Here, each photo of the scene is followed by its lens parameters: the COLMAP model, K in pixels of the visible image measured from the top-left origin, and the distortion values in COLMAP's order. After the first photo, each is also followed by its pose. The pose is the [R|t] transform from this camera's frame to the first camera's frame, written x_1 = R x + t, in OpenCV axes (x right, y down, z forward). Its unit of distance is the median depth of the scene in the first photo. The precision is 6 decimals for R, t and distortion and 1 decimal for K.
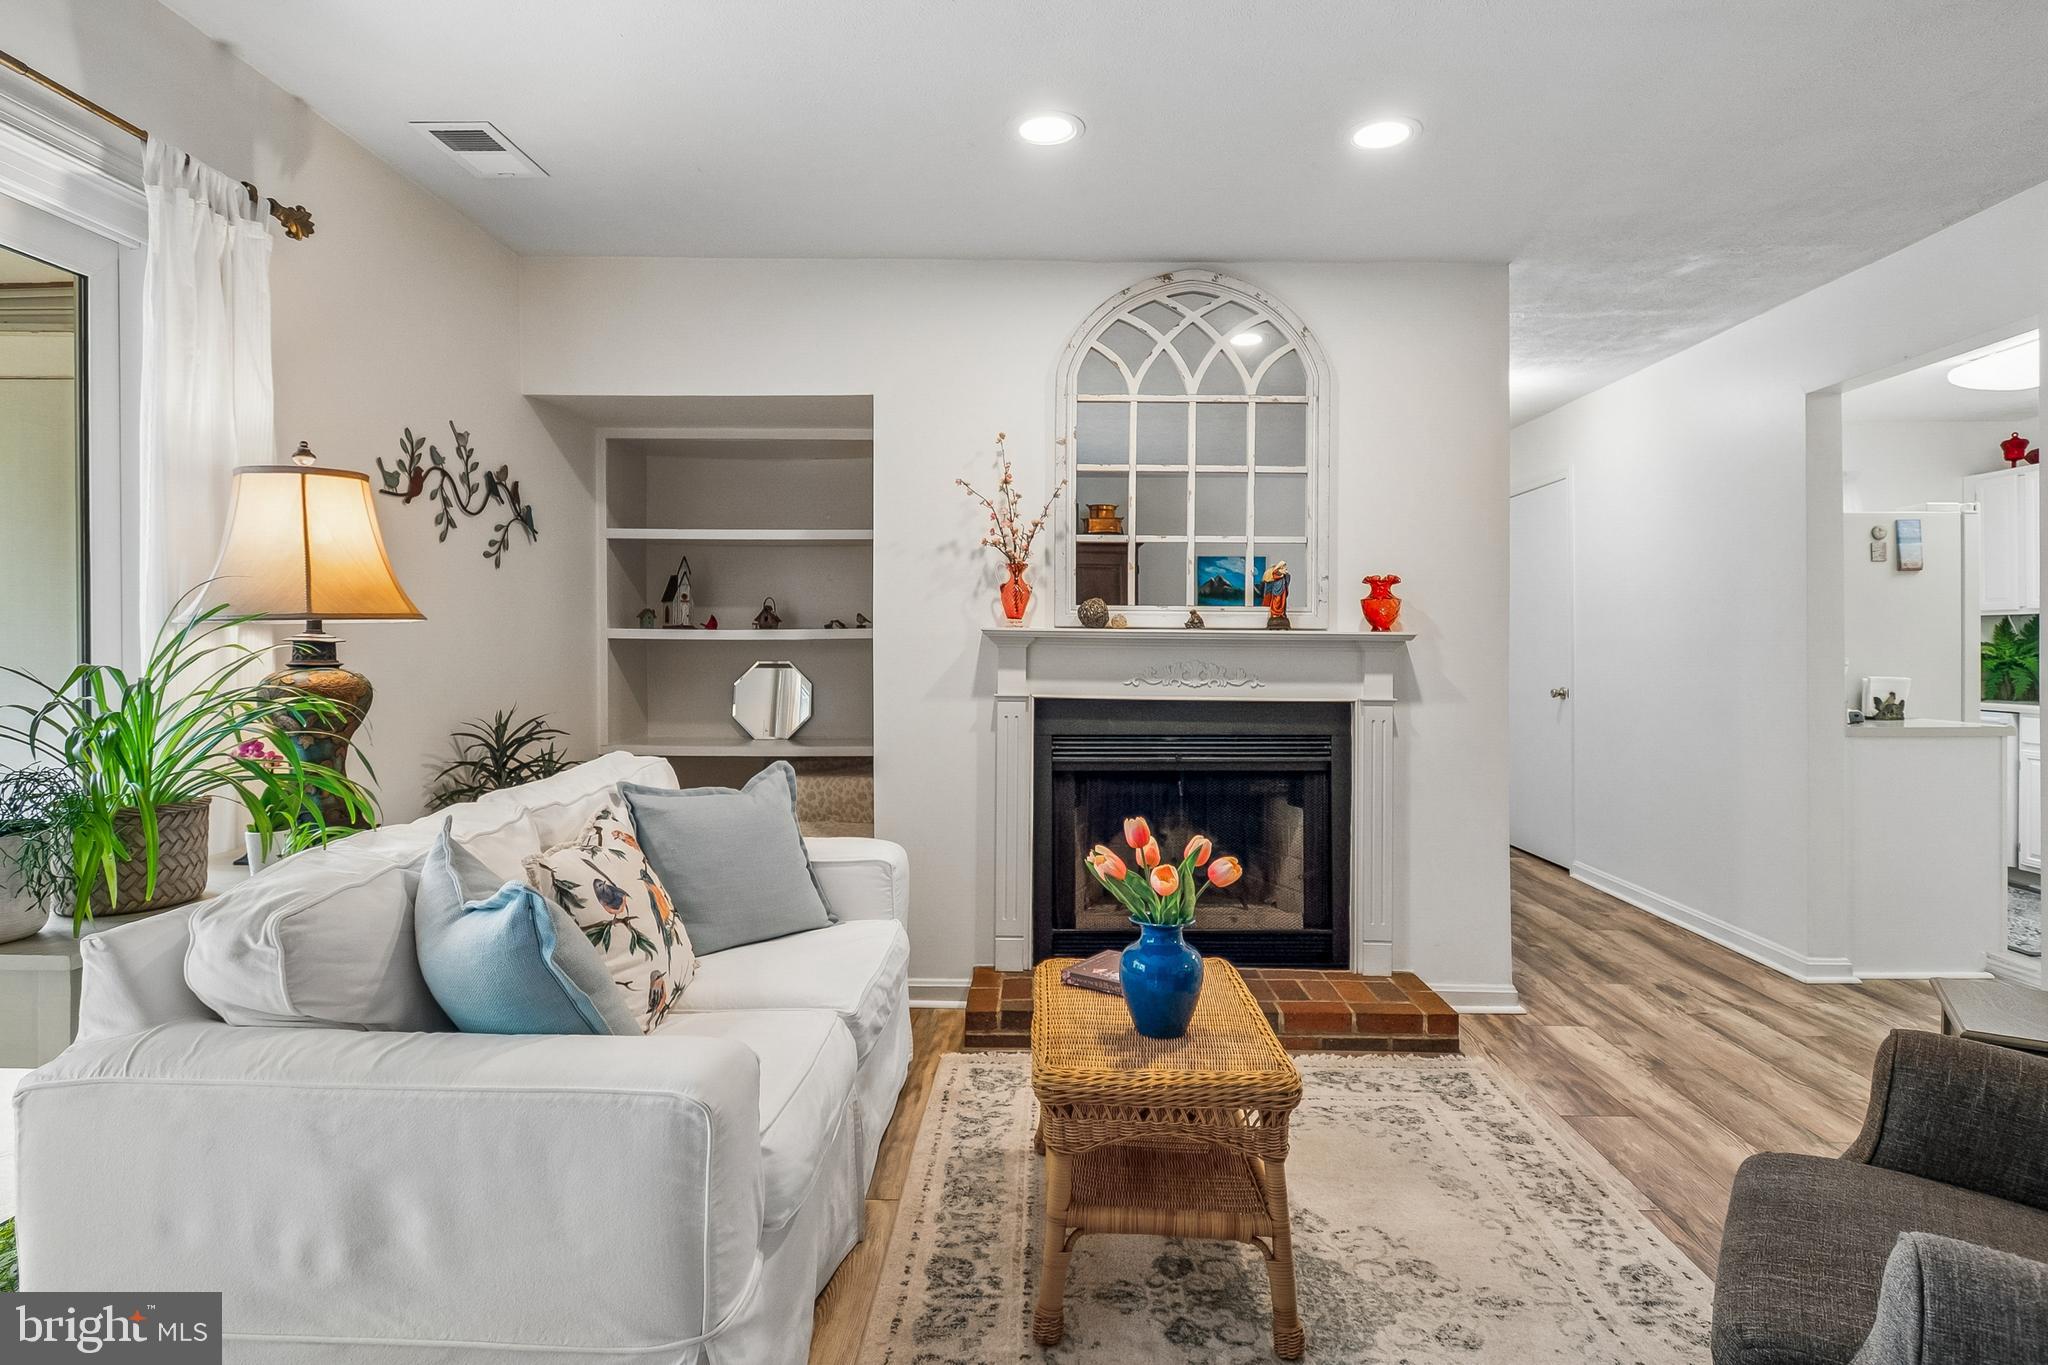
lens RADIAL K [[1062.1, 0, 1037.7], [0, 1062.1, 651.5], [0, 0, 1]] dist [0.007309, -0.002690]
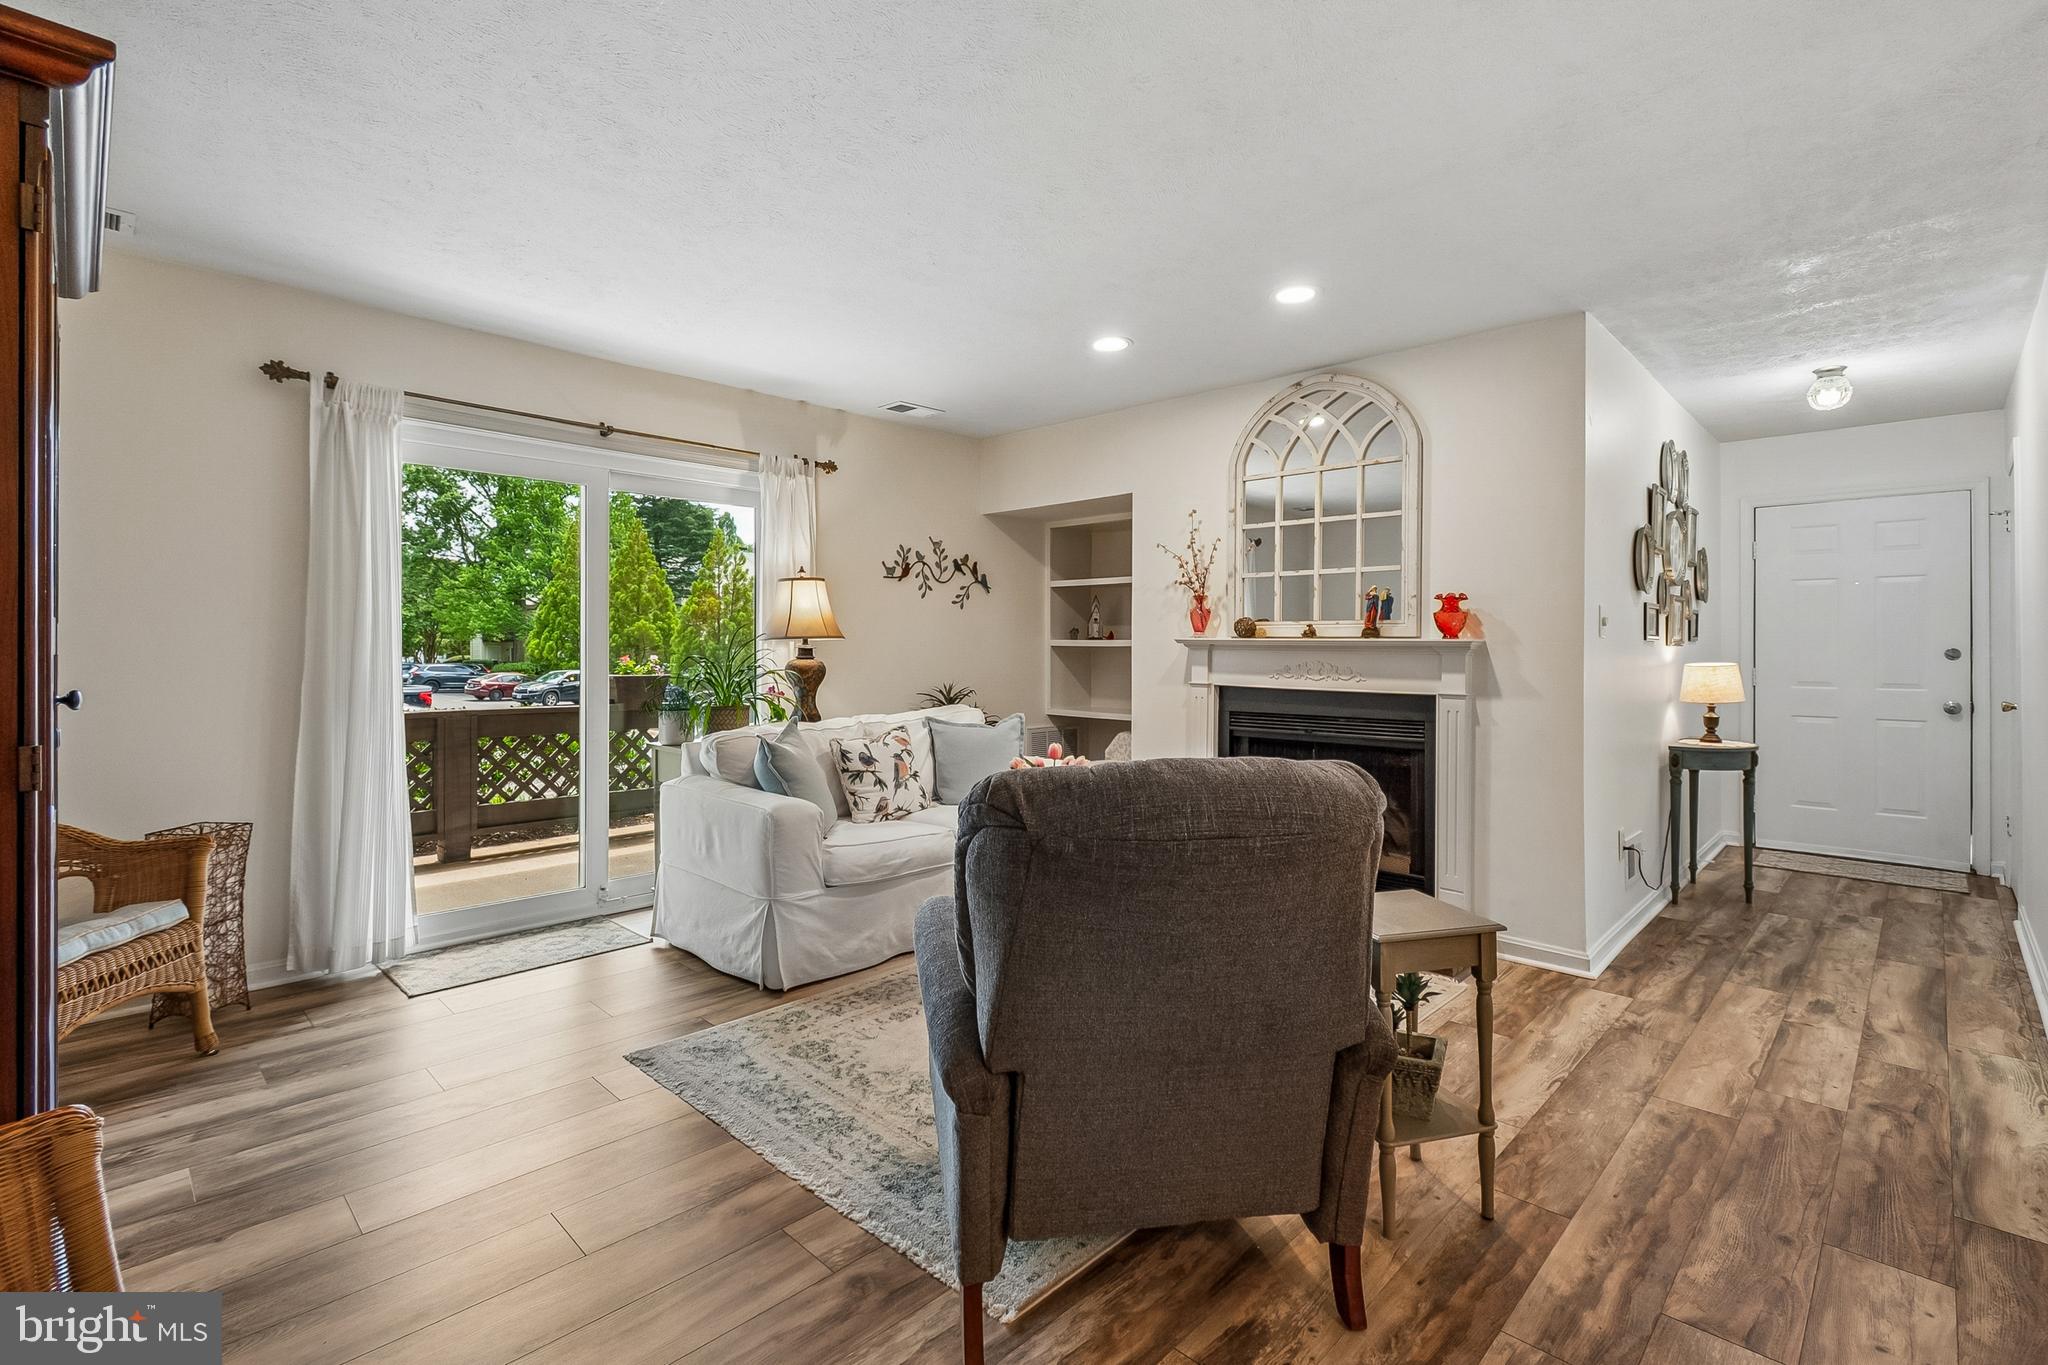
lens RADIAL K [[920.4, 0, 1037.1], [0, 920.4, 652.0], [0, 0, 1]] dist [0.007511, -0.003514]
pose [[0.733471, 0.001799, -0.679719, 0.716114], [-0.005298, 0.999981, -0.003070, 0.002465], [0.679701, 0.005853, 0.733466, -0.114712]]
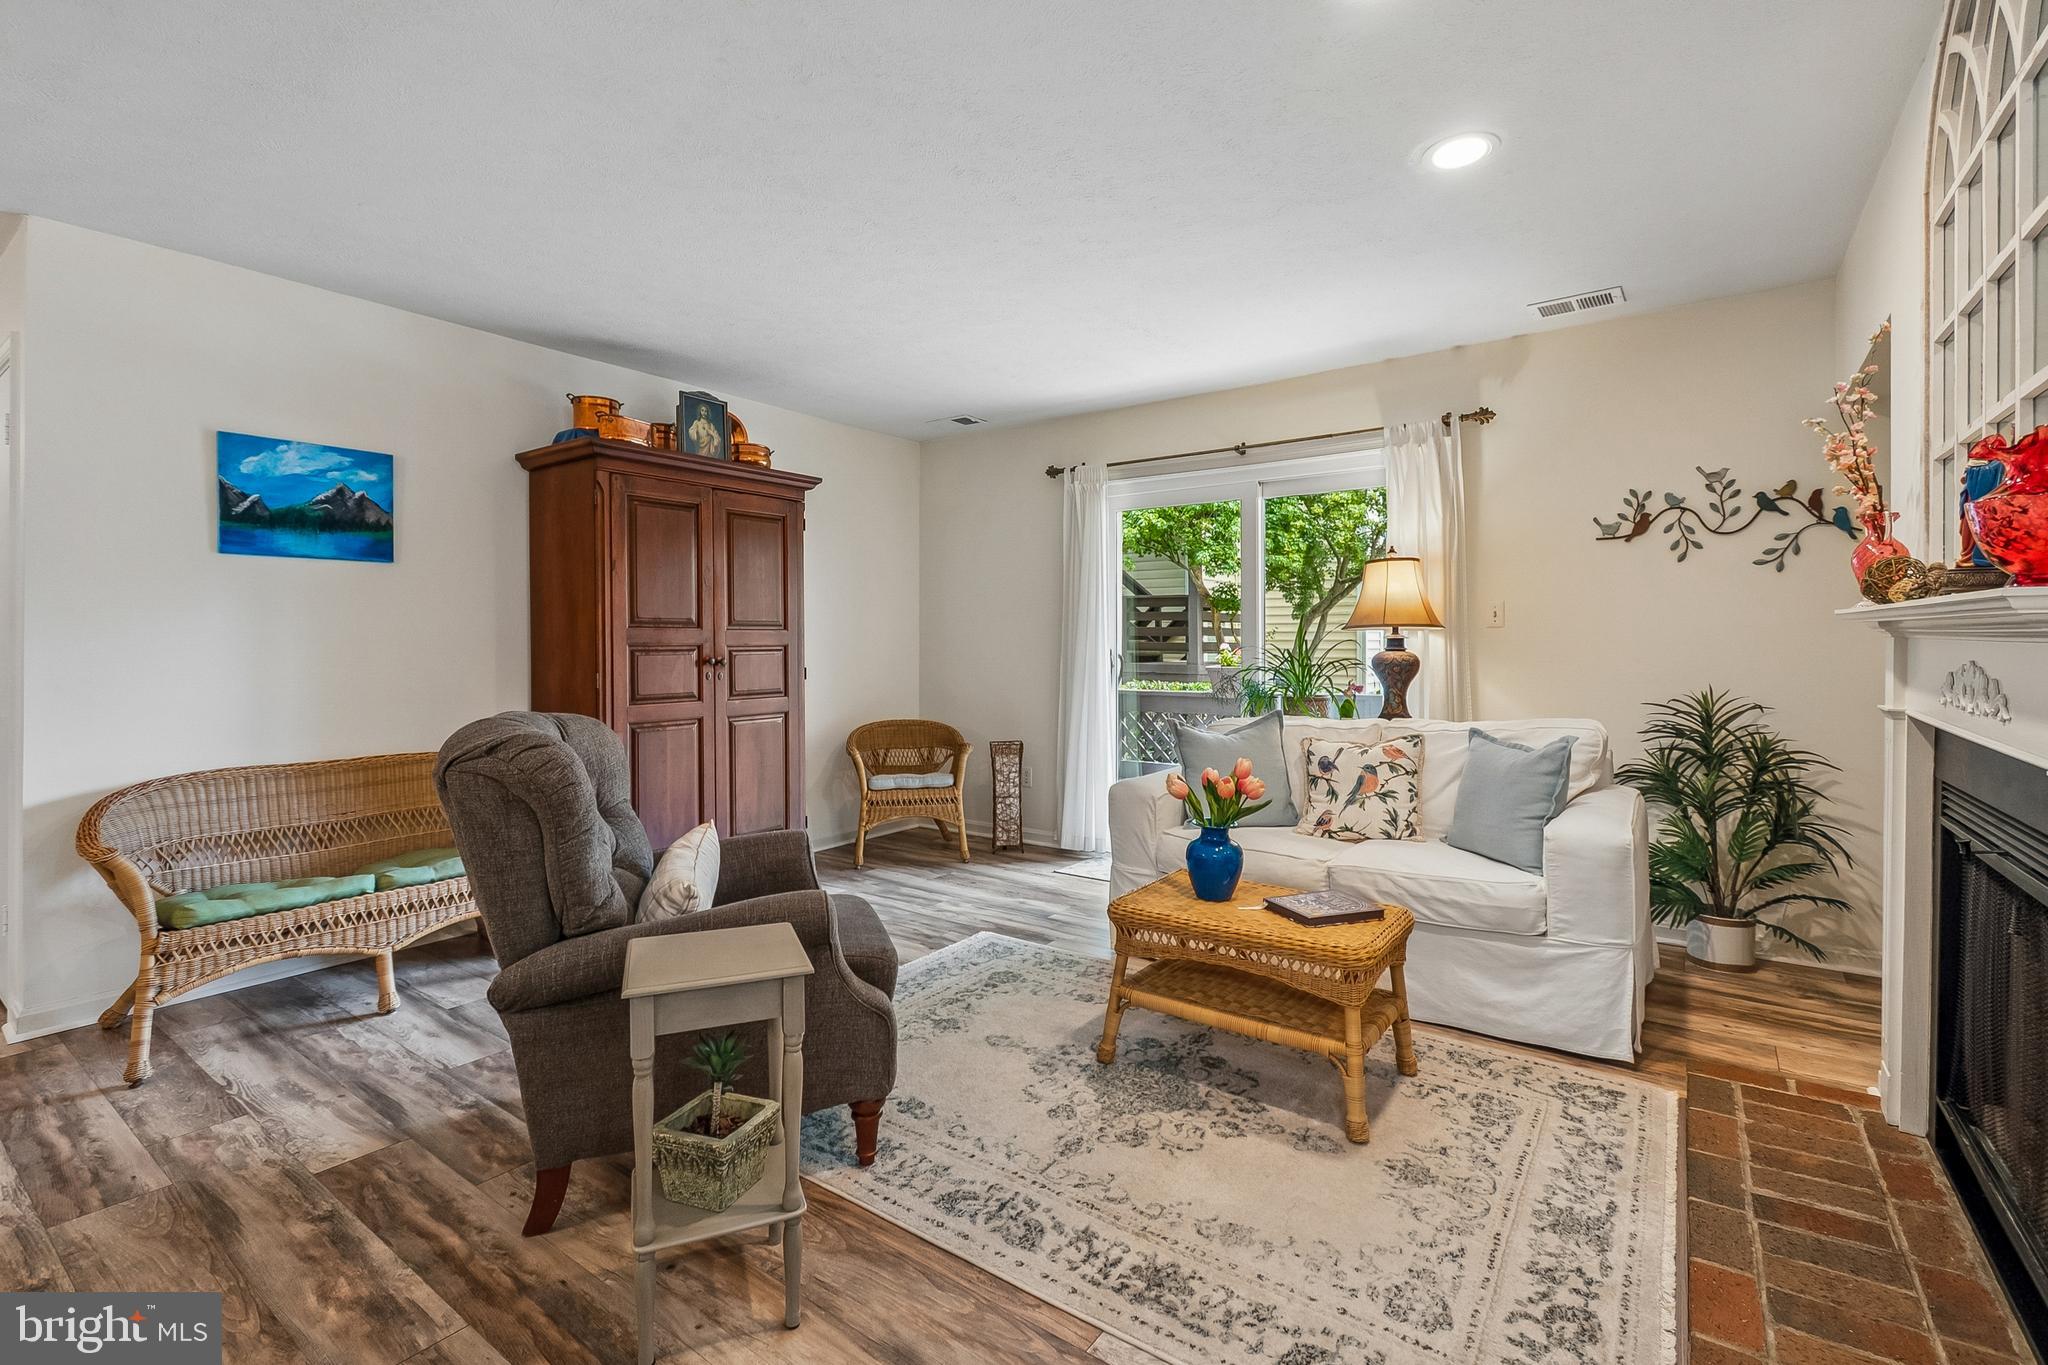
lens RADIAL K [[920.4, 0, 1036.3], [0, 920.4, 651.0], [0, 0, 1]] dist [0.007511, -0.003514]
pose [[-0.568101, 0.004928, -0.822944, 0.788888], [-0.004329, 0.999950, 0.008976, 0.002101], [0.822948, 0.008662, -0.568051, 0.916756]]
